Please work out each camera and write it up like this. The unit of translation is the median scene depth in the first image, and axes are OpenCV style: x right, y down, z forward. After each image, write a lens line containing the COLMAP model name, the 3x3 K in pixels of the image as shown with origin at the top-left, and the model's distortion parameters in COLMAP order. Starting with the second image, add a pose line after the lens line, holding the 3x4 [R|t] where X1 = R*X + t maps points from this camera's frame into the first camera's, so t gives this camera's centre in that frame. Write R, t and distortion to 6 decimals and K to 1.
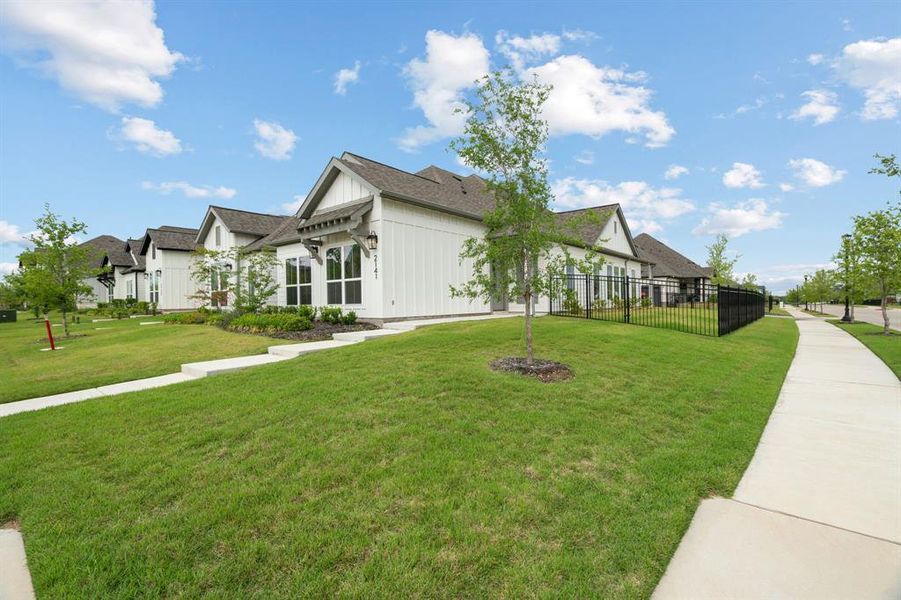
lens RADIAL K [[407.3, 0, 447.3], [0, 407.3, 304.8], [0, 0, 1]] dist [-0.002581, 0.001021]
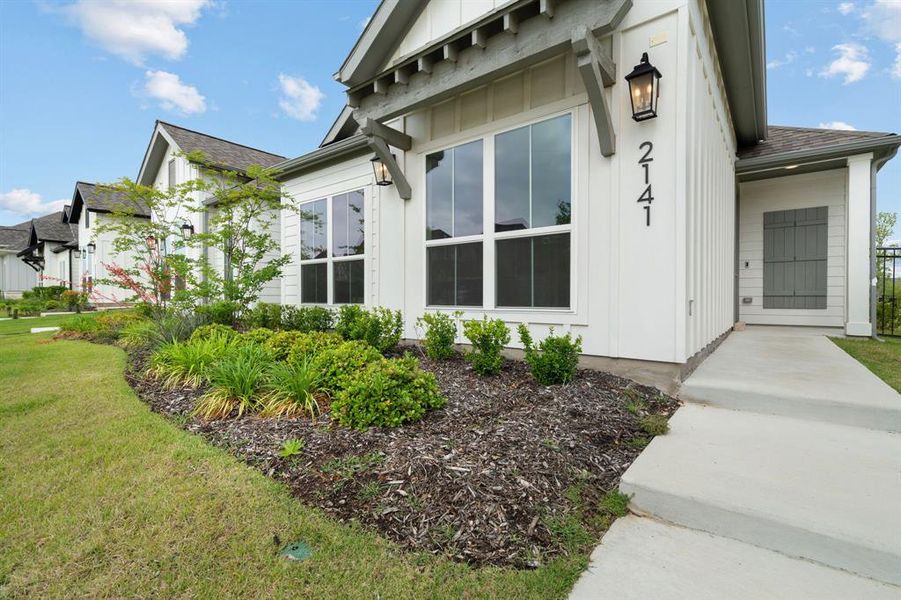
lens RADIAL K [[407.3, 0, 451.4], [0, 407.3, 299.3], [0, 0, 1]] dist [-0.002581, 0.001021]
pose [[0.999382, 0.014568, 0.031983, -0.238187], [-0.014586, 0.999894, 0.000330, -0.005946], [-0.031975, -0.000797, 0.999488, 0.528534]]
